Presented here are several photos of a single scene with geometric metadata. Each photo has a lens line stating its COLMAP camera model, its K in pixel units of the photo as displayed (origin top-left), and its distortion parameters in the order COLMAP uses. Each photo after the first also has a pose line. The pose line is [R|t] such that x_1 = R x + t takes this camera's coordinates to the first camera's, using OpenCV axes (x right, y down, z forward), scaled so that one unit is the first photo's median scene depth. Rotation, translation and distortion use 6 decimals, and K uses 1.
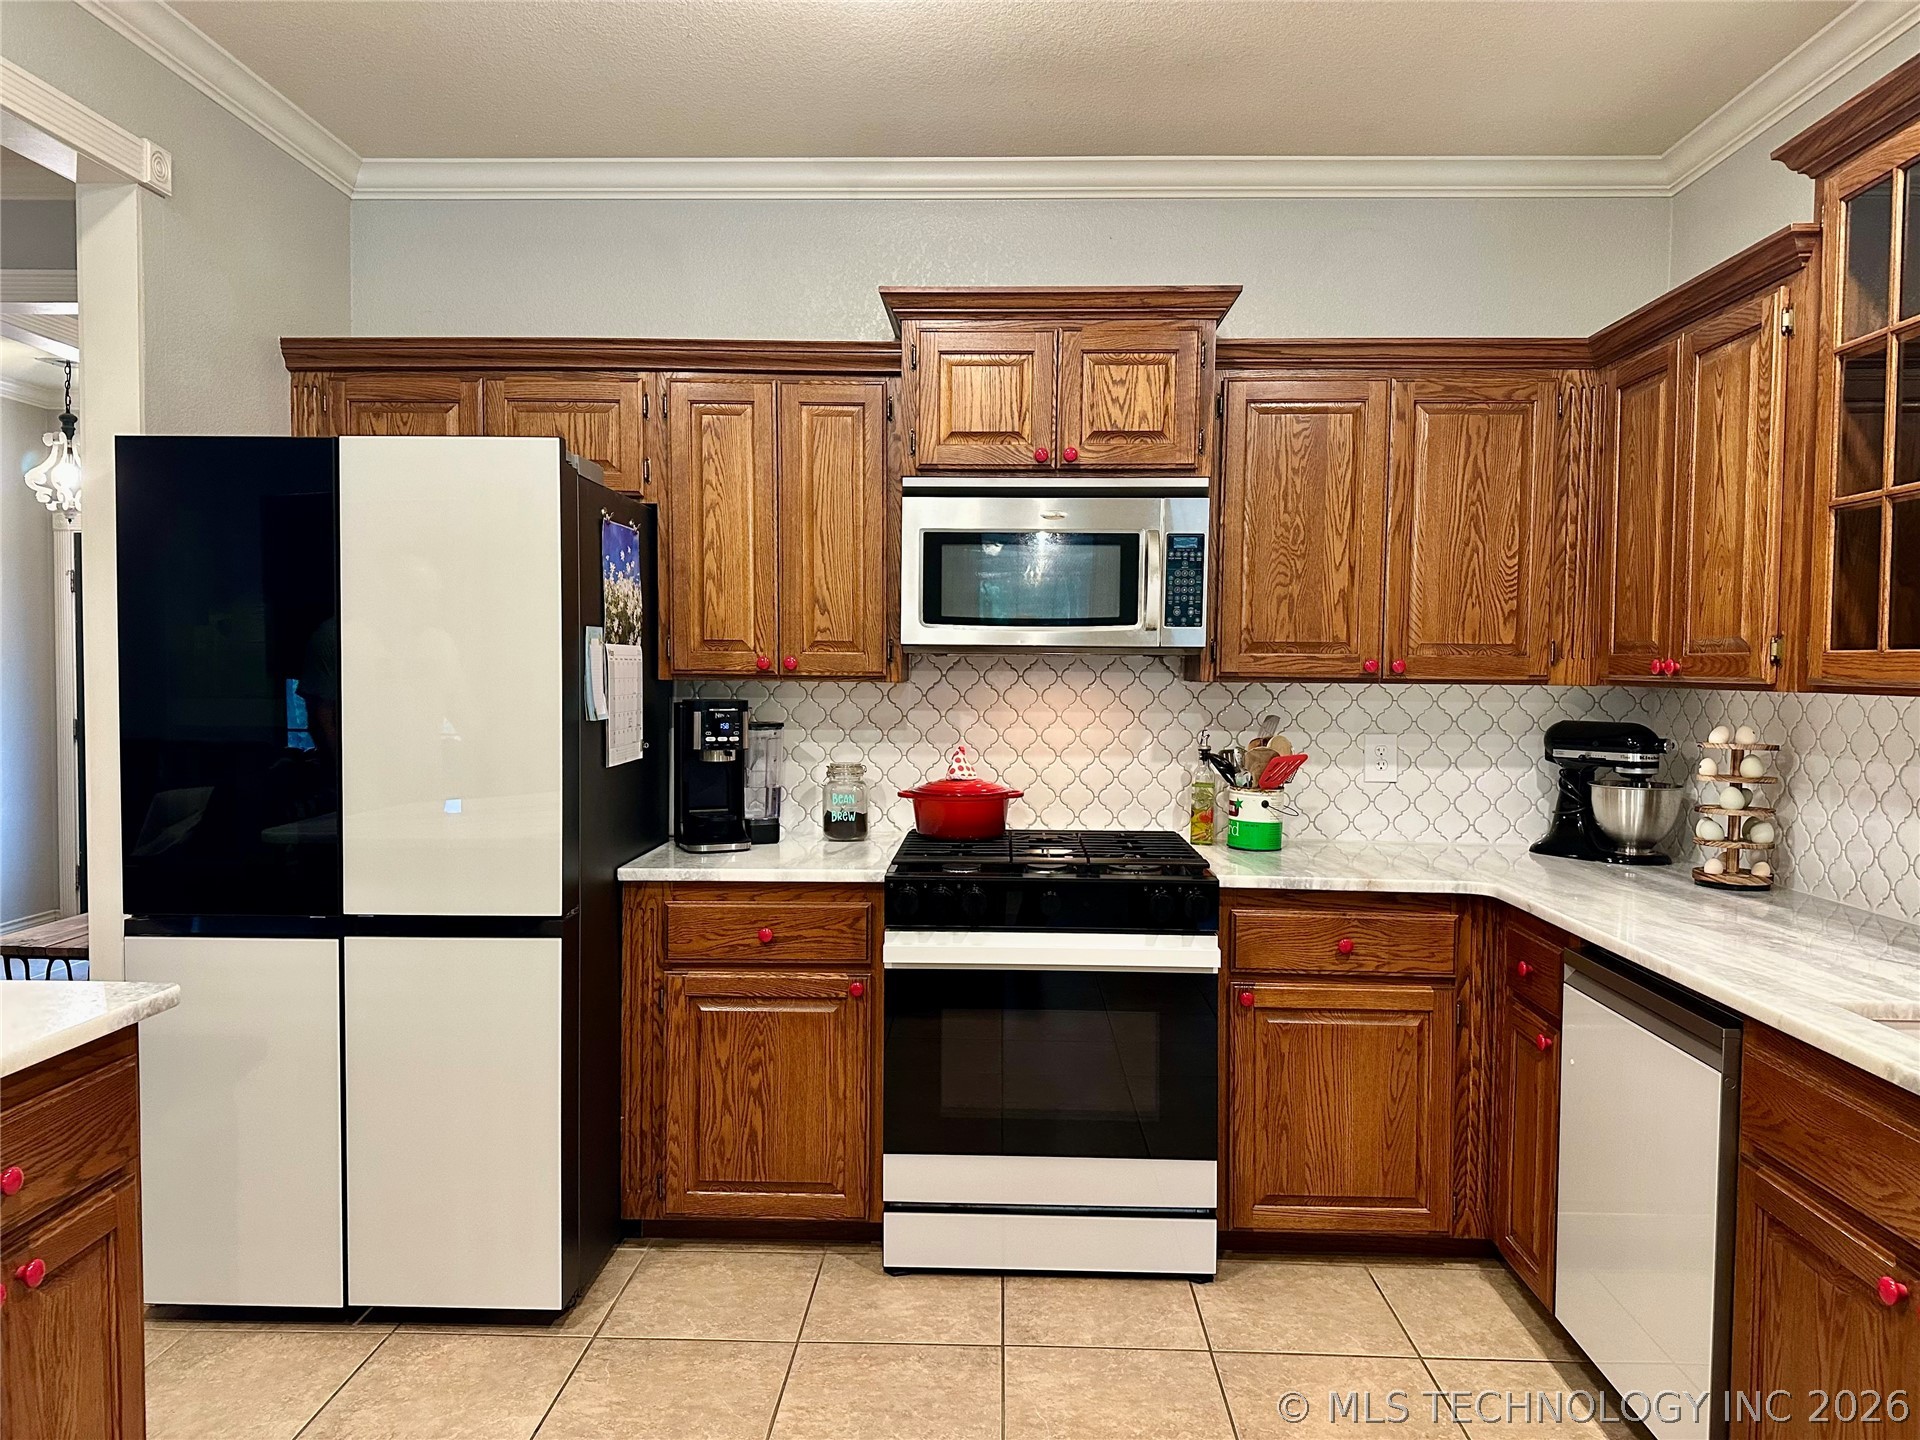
lens RADIAL K [[1340.7, 0, 946.2], [0, 1340.7, 723.5], [0, 0, 1]] dist [0.066130, -0.084873]
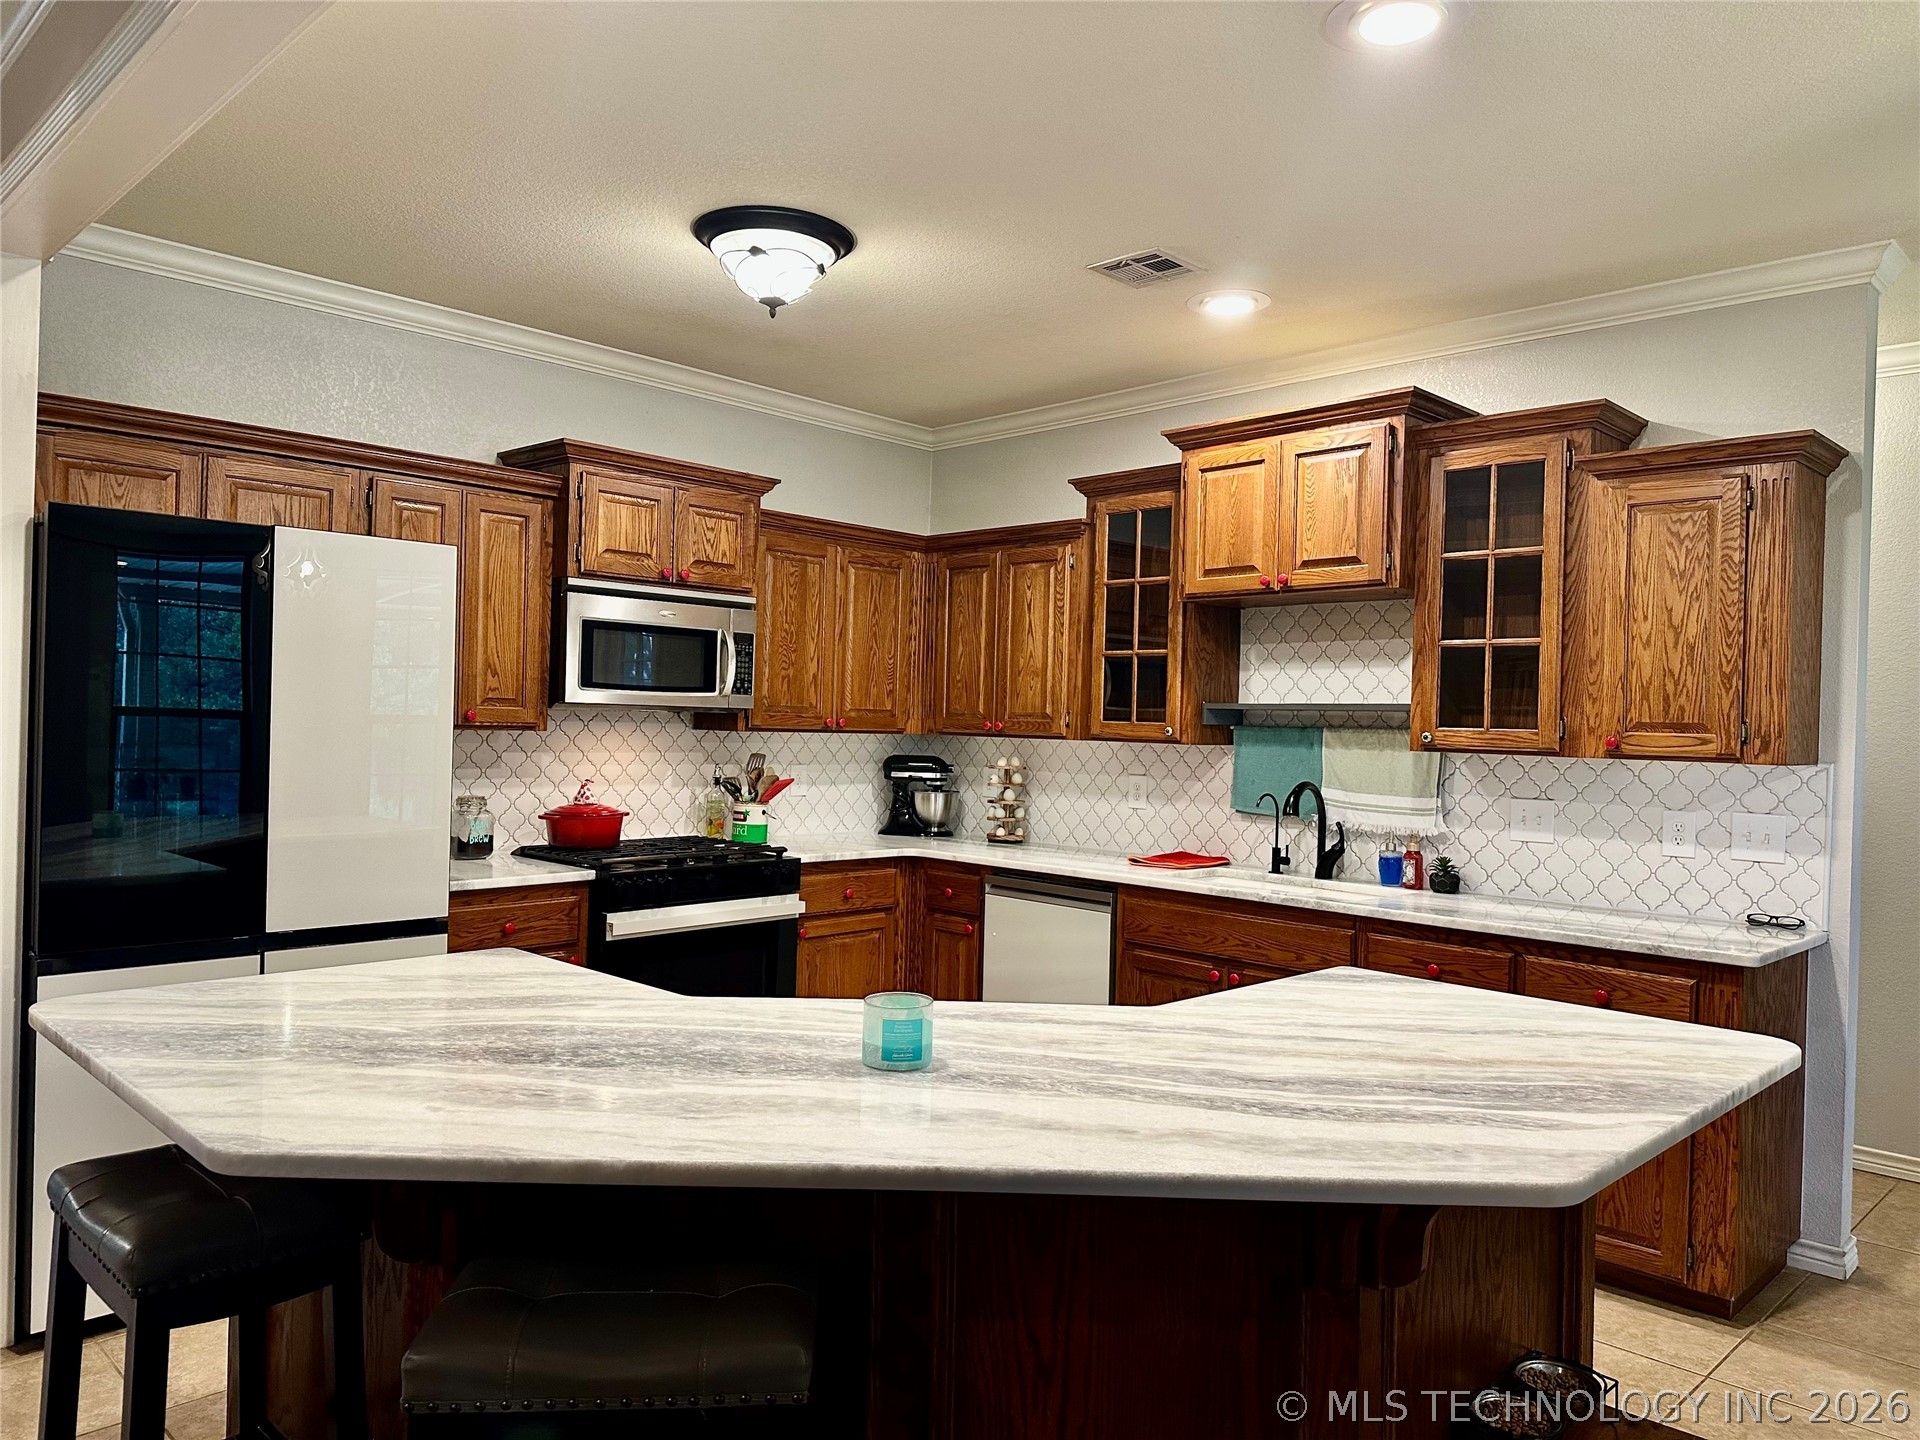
lens RADIAL K [[1340.7, 0, 977.8], [0, 1340.7, 732.5], [0, 0, 1]] dist [0.066130, -0.084873]
pose [[0.665741, 0.001956, 0.746180, -0.761538], [0.012908, 0.999817, -0.014137, -0.005480], [-0.746071, 0.019044, 0.665594, -0.193288]]
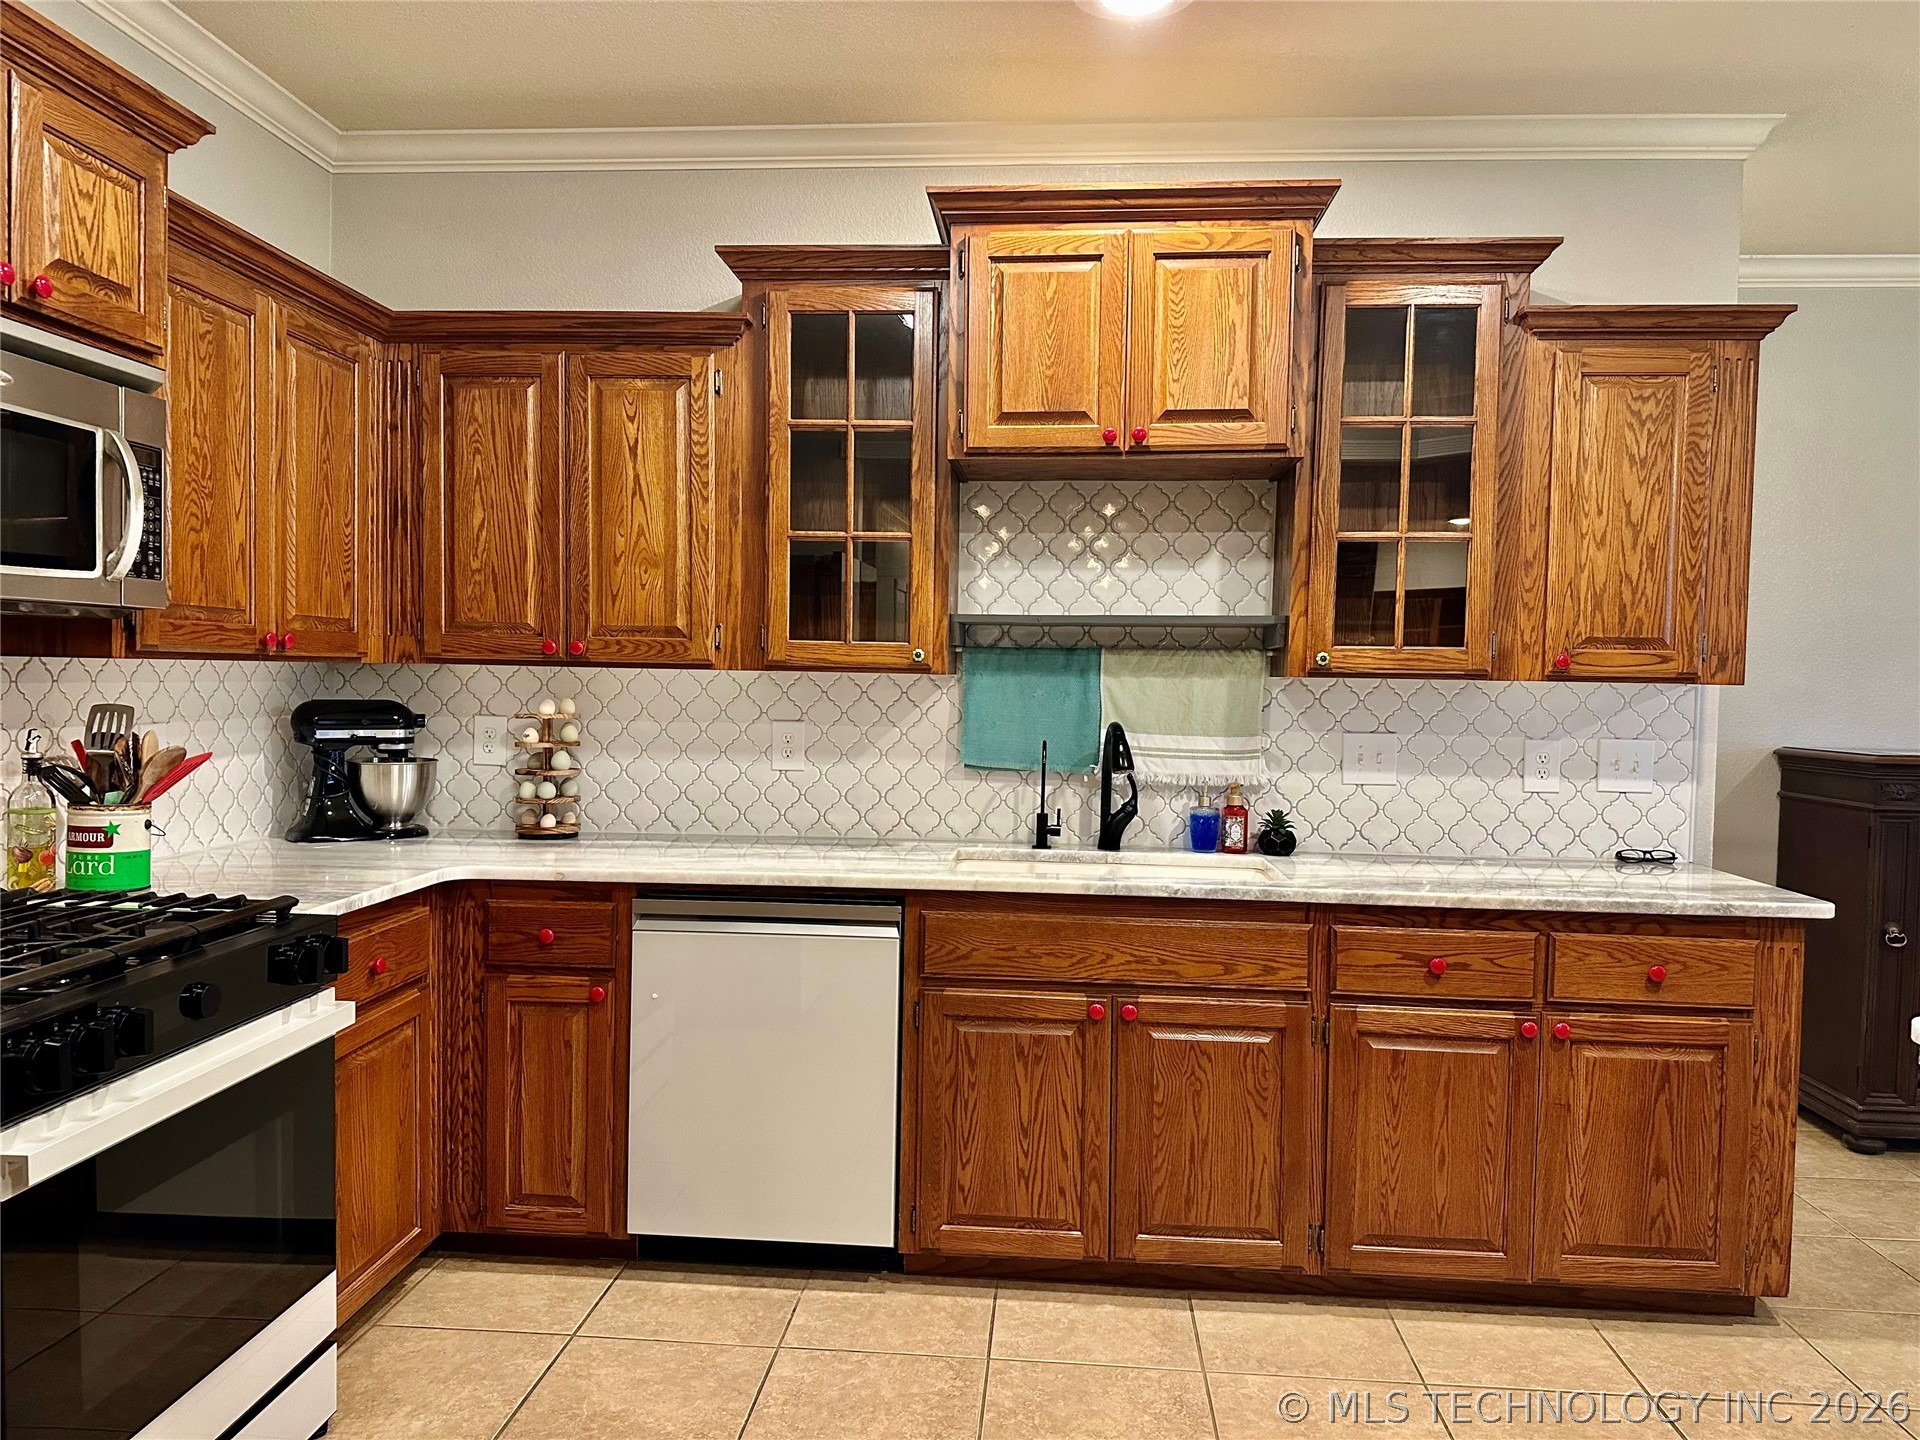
lens RADIAL K [[1340.7, 0, 971.7], [0, 1340.7, 735.6], [0, 0, 1]] dist [0.066130, -0.084873]
pose [[0.024603, -0.055265, 0.998169, -0.513429], [0.027343, 0.998134, 0.054589, -0.017749], [-0.999323, 0.025950, 0.026068, 0.552503]]
